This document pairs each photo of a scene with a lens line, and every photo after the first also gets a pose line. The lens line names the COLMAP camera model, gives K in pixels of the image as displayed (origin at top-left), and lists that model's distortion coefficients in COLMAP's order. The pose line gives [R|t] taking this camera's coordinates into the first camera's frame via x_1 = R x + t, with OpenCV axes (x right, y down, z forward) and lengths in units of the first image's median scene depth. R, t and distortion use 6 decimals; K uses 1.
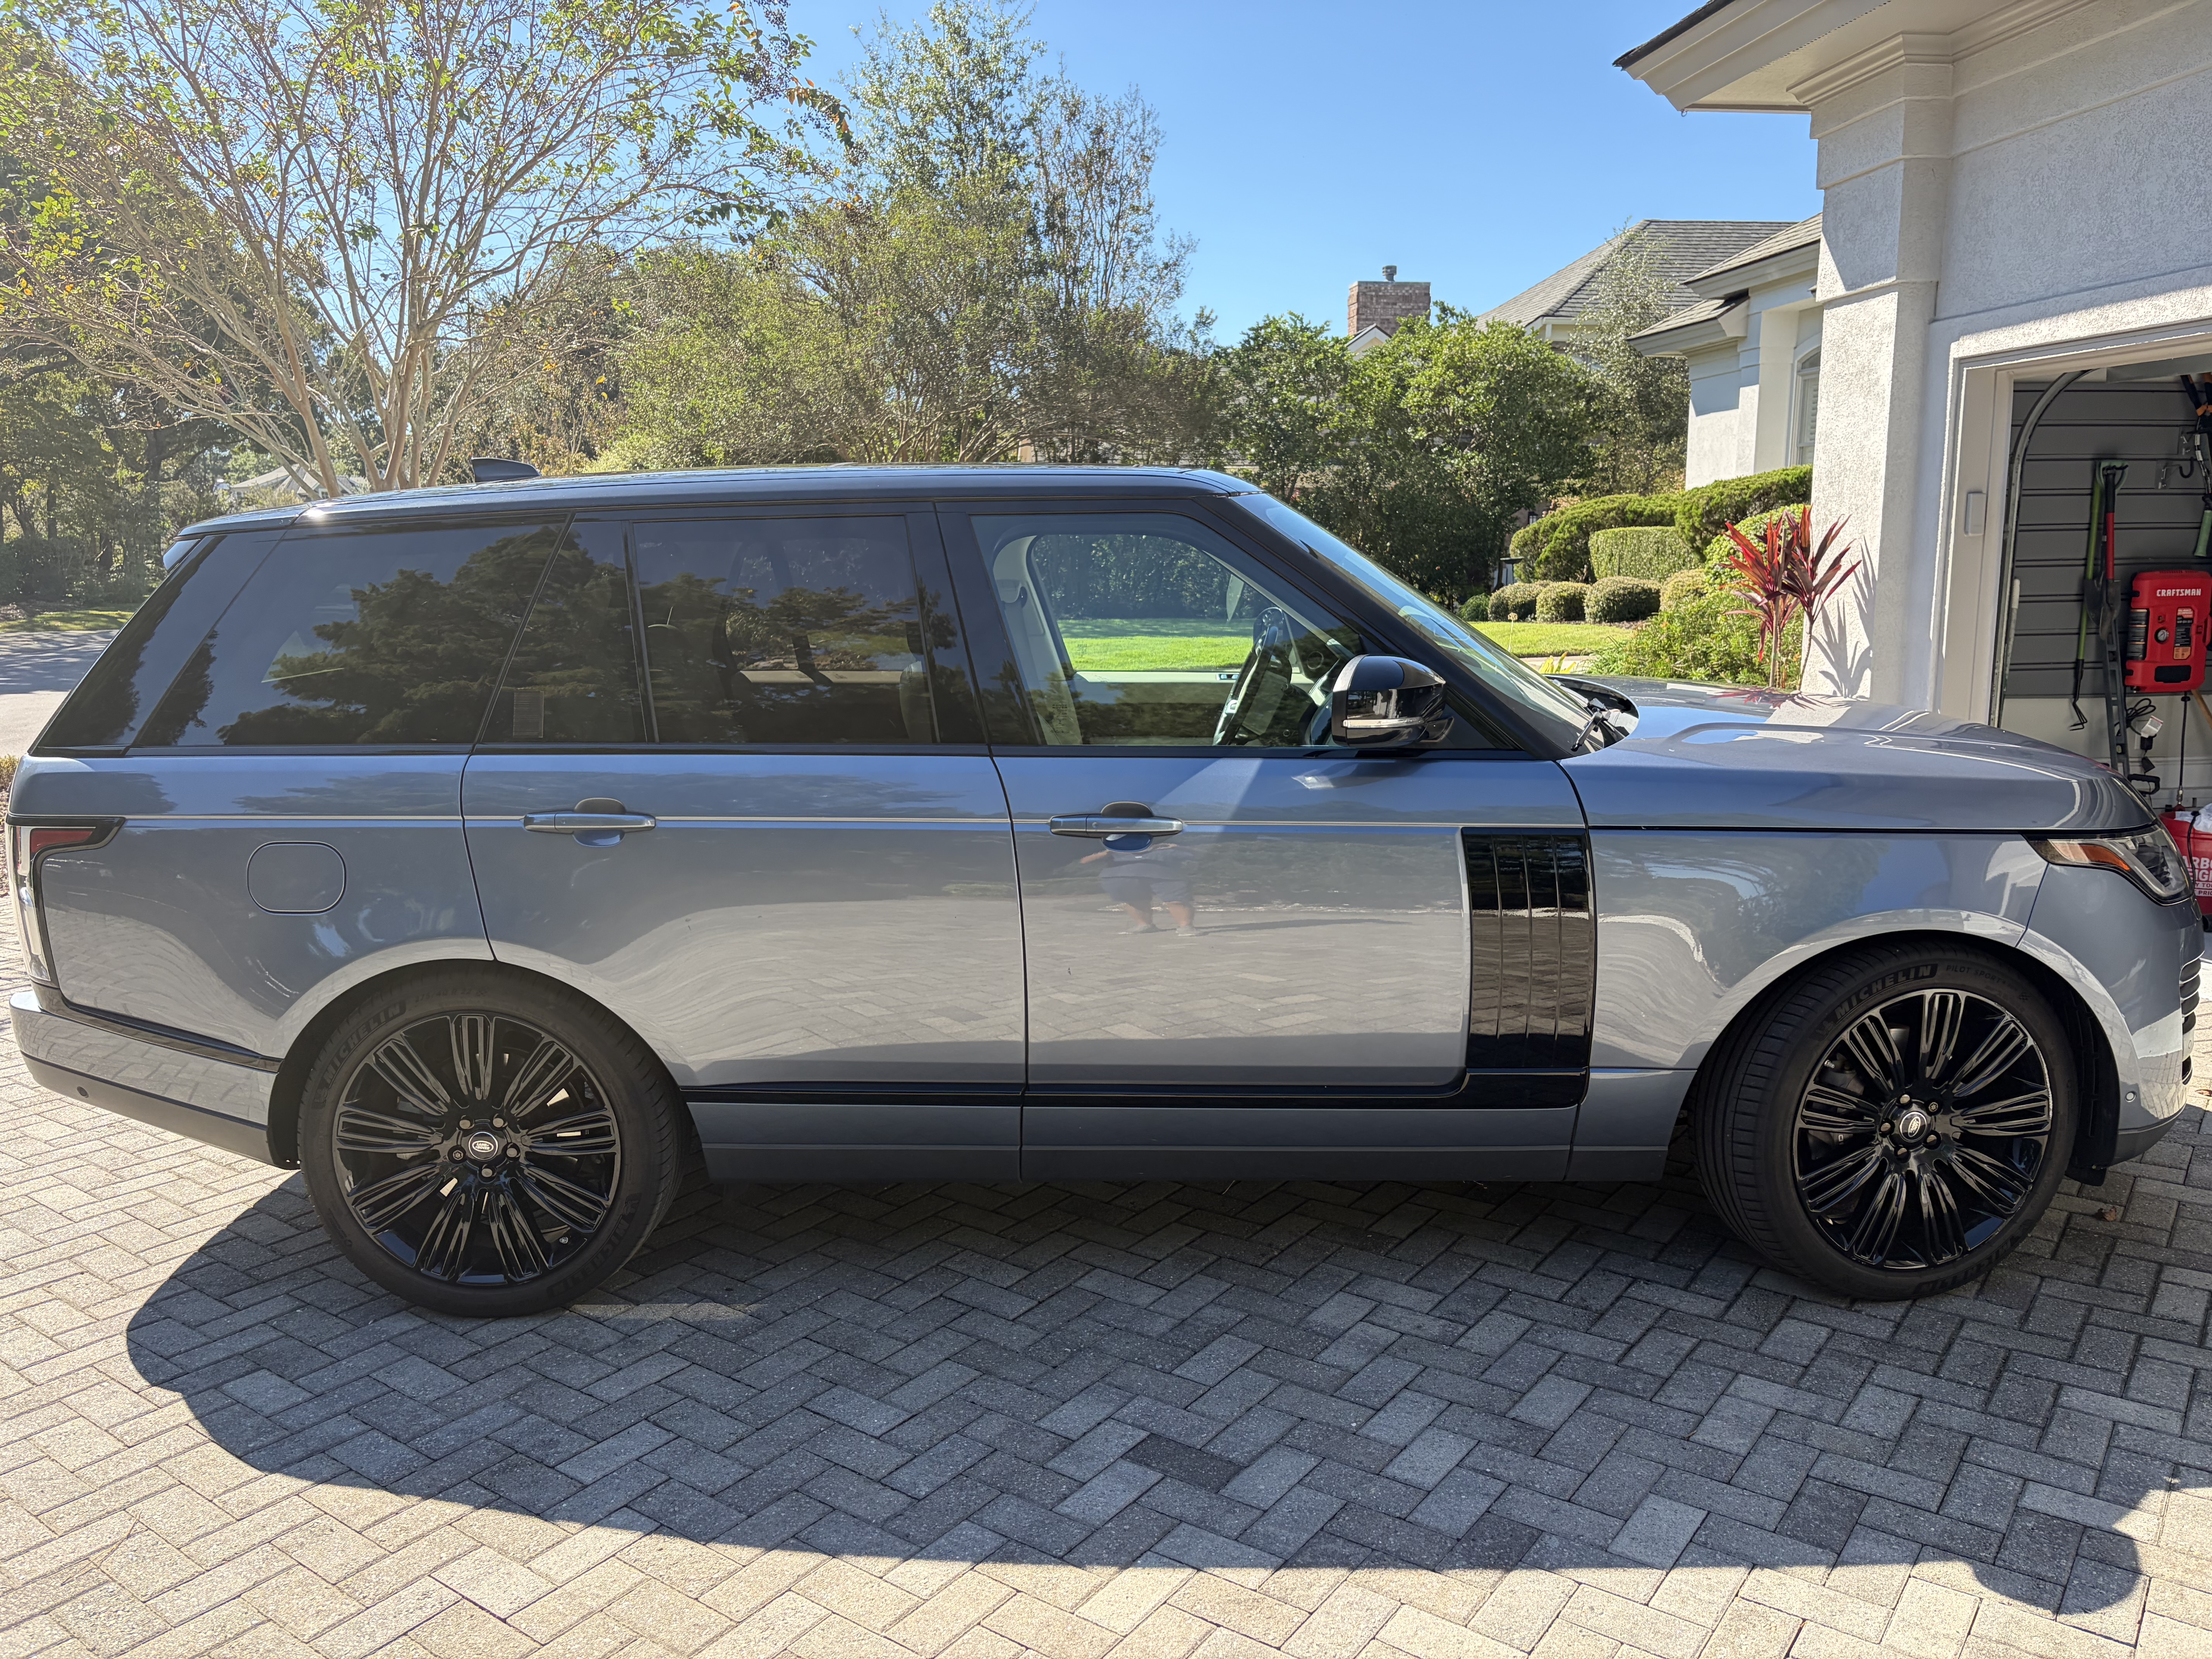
lens RADIAL K [[1660.0, 0, 1104.0], [0, 1660.0, 813.1], [0, 0, 1]] dist [0.041946, -0.024782]
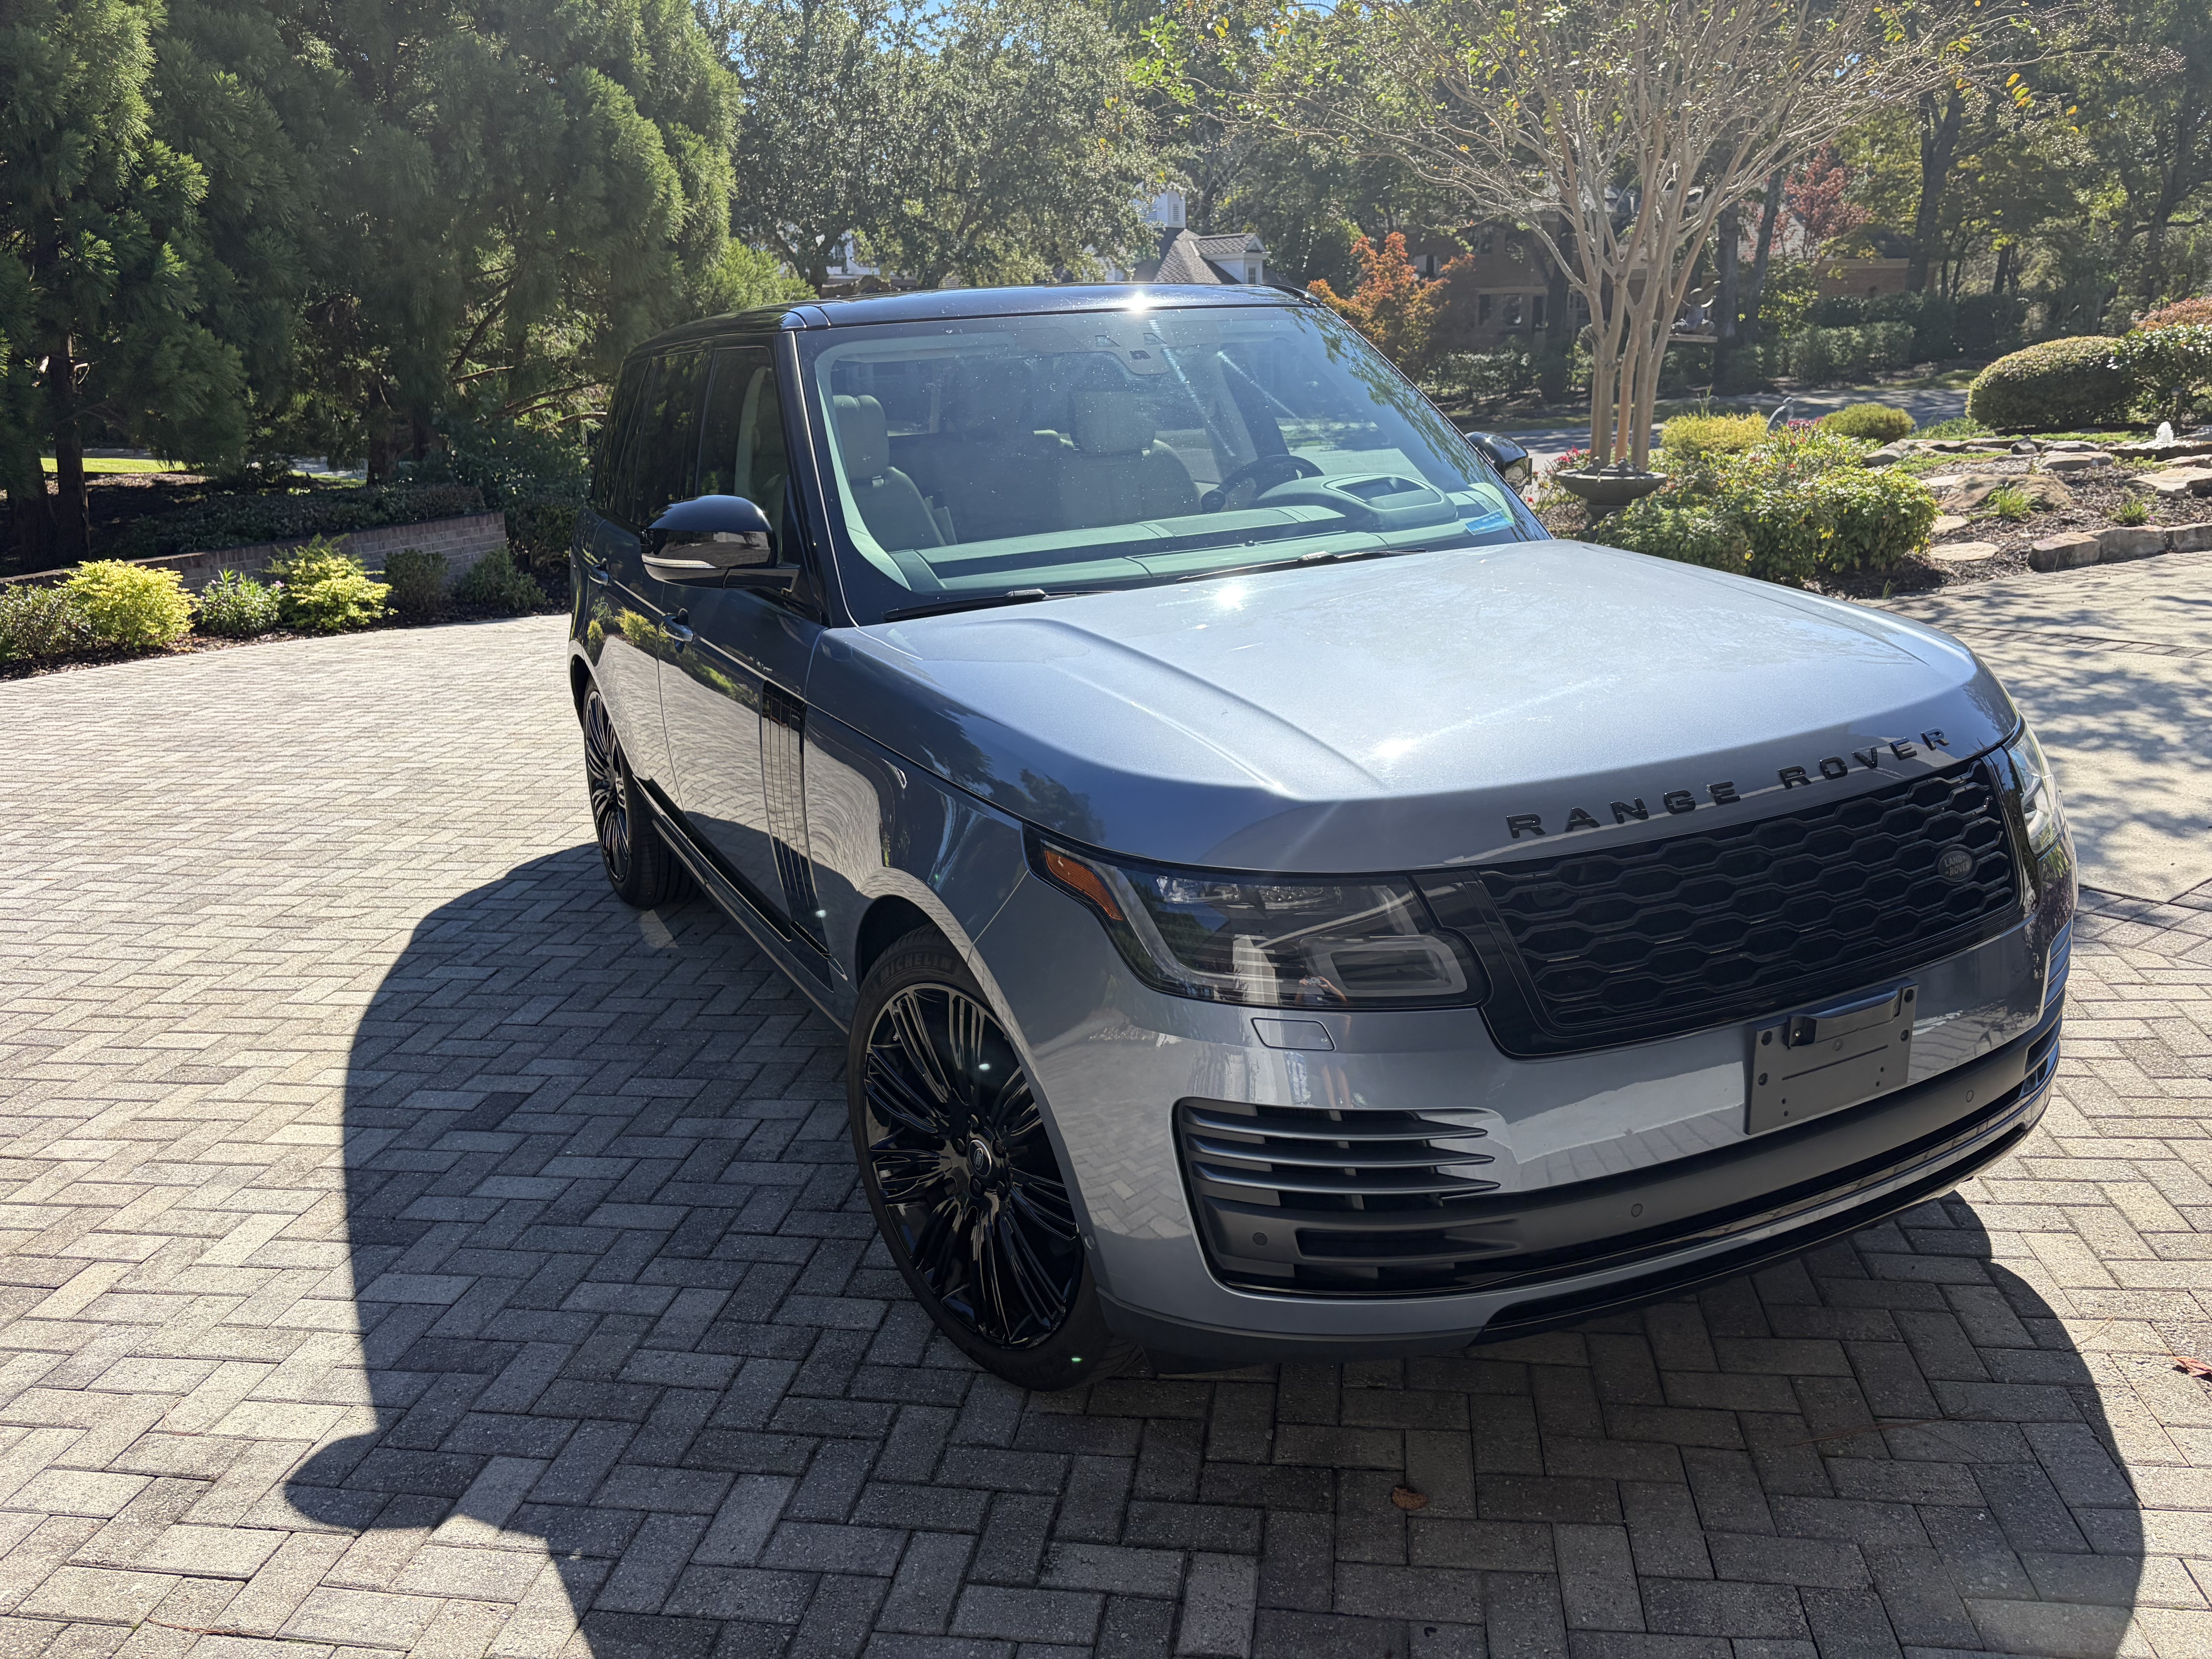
lens RADIAL K [[1660.0, 0, 1095.4], [0, 1660.0, 816.6], [0, 0, 1]] dist [0.041946, -0.024782]
pose [[0.458678, 0.233288, -0.857433, 1.289102], [-0.108467, 0.972406, 0.206546, -0.149822], [0.881958, -0.001735, 0.471325, 0.780479]]
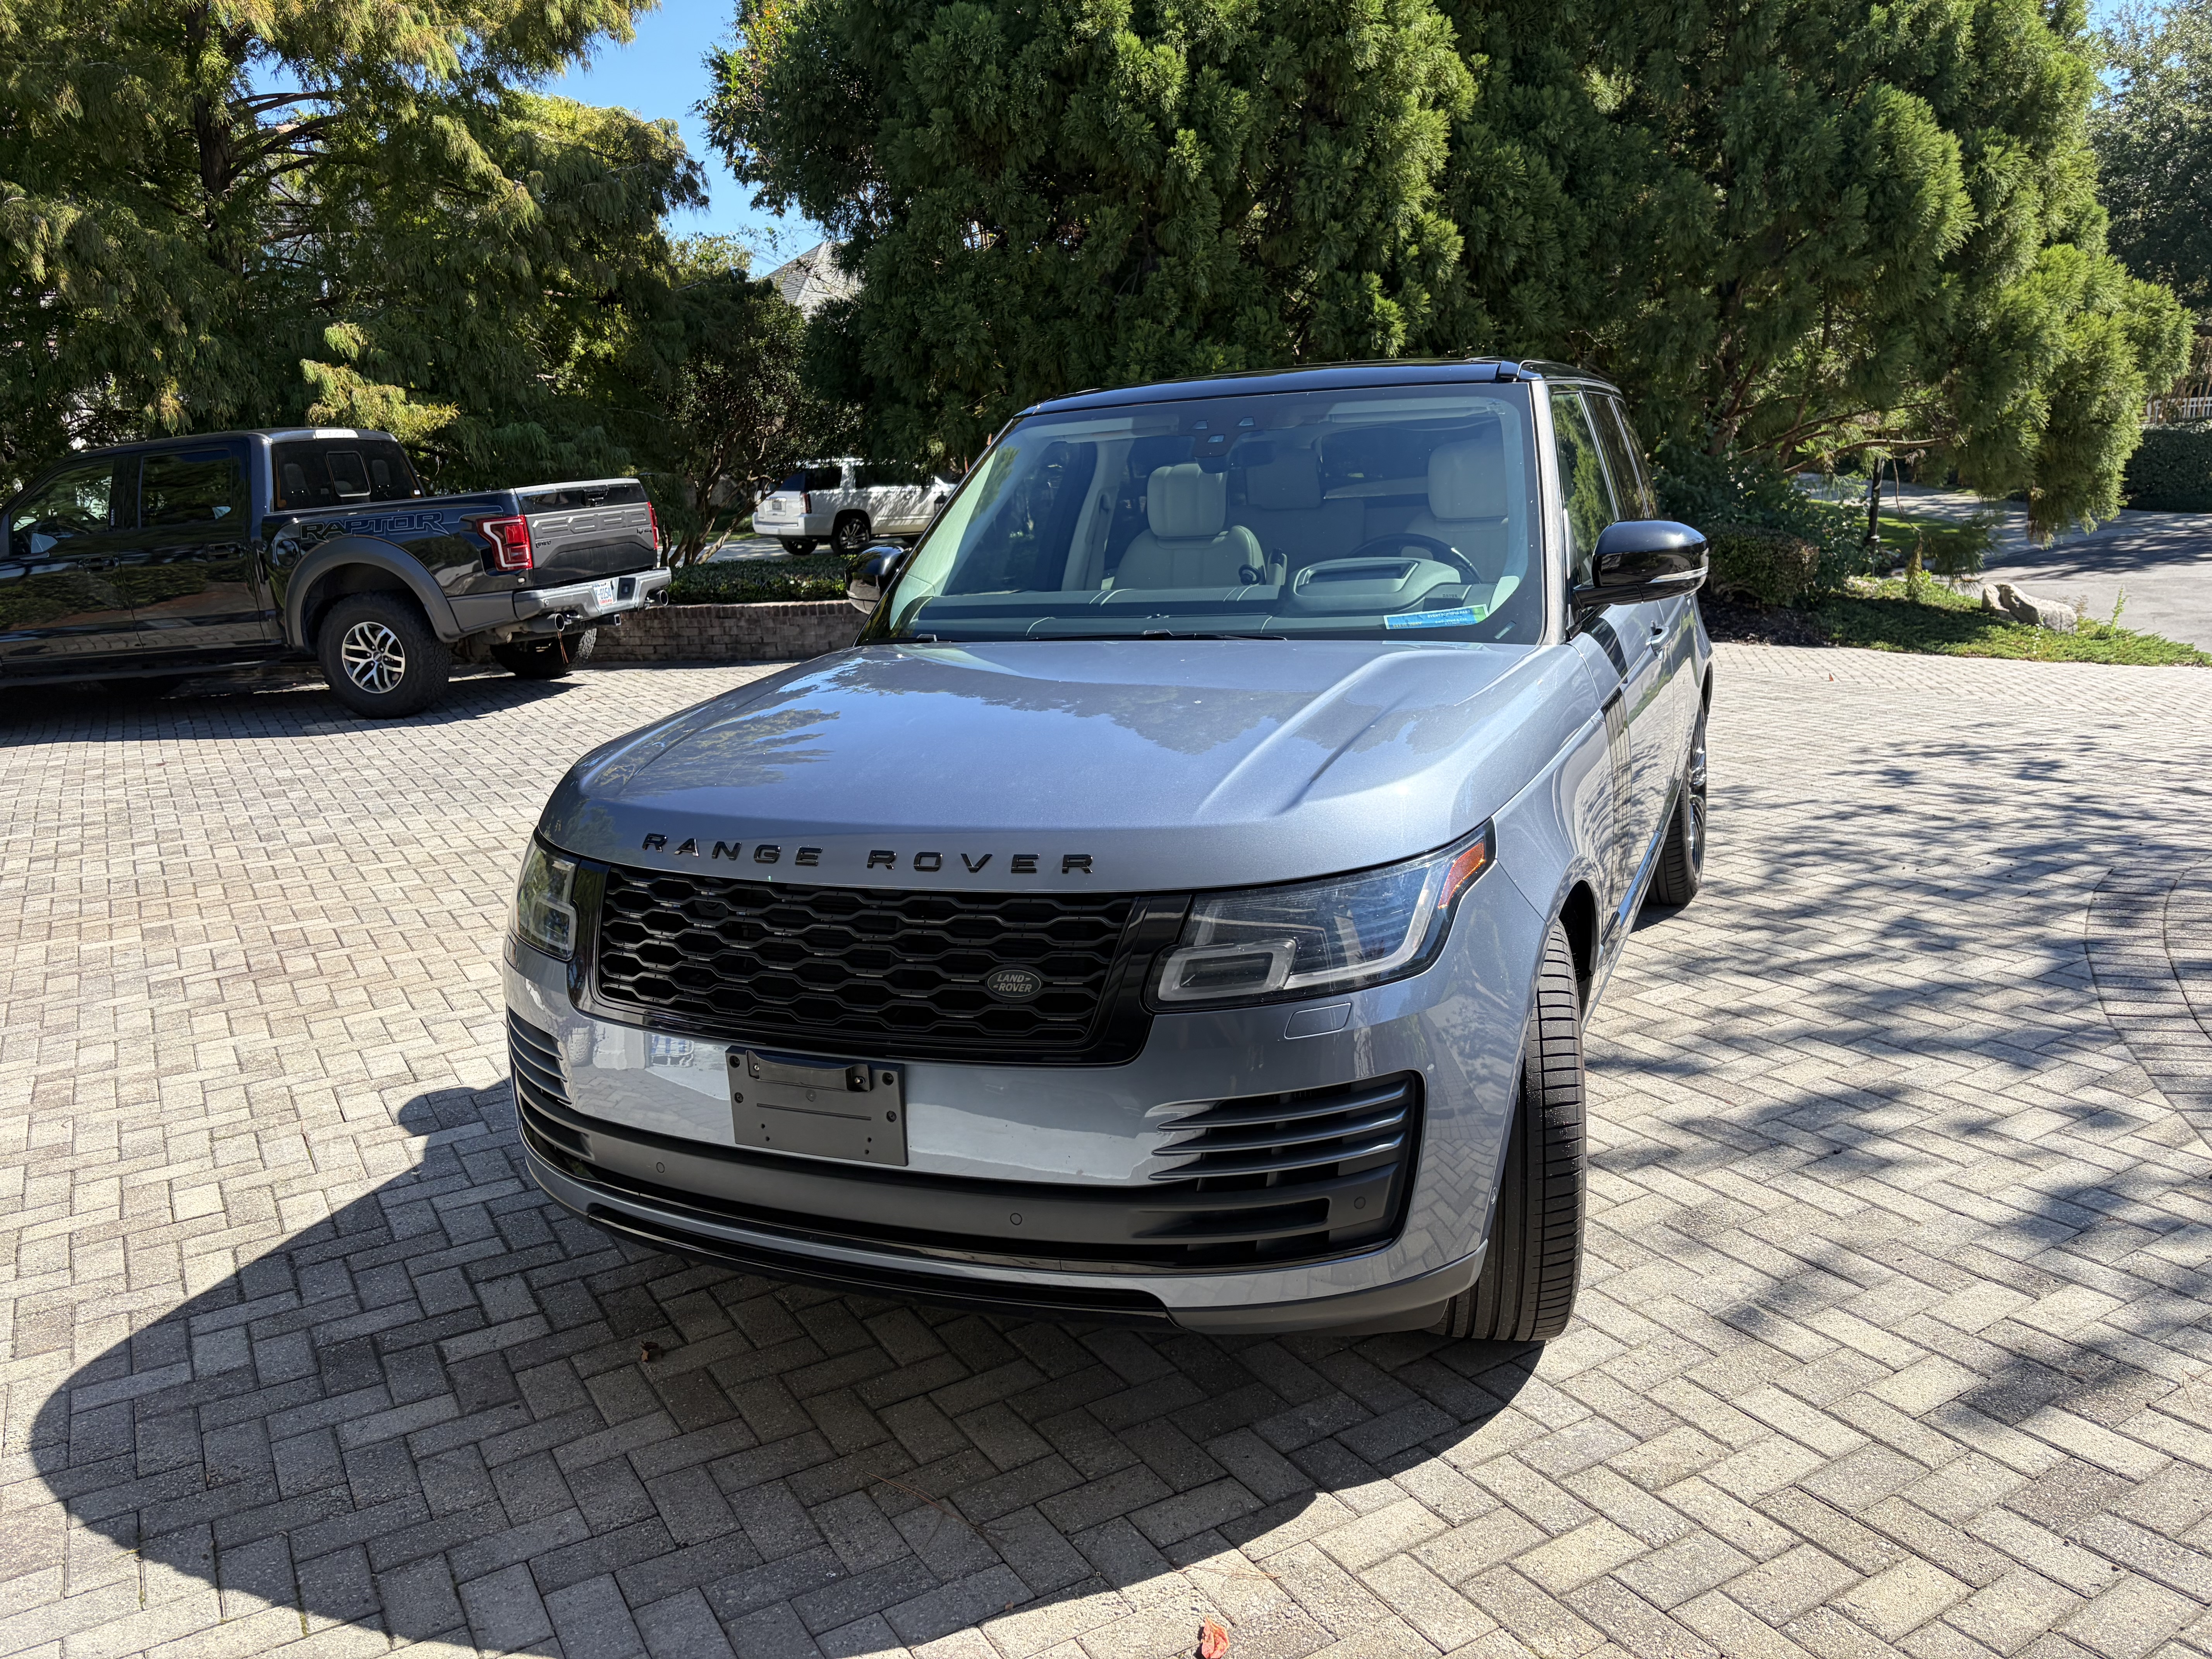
lens RADIAL K [[1660.0, 0, 1089.3], [0, 1660.0, 830.6], [0, 0, 1]] dist [0.041946, -0.024782]
pose [[-0.384945, 0.242022, -0.890642, 1.475628], [-0.100887, 0.948189, 0.301264, -0.320261], [0.917409, 0.205824, -0.340584, 1.794079]]
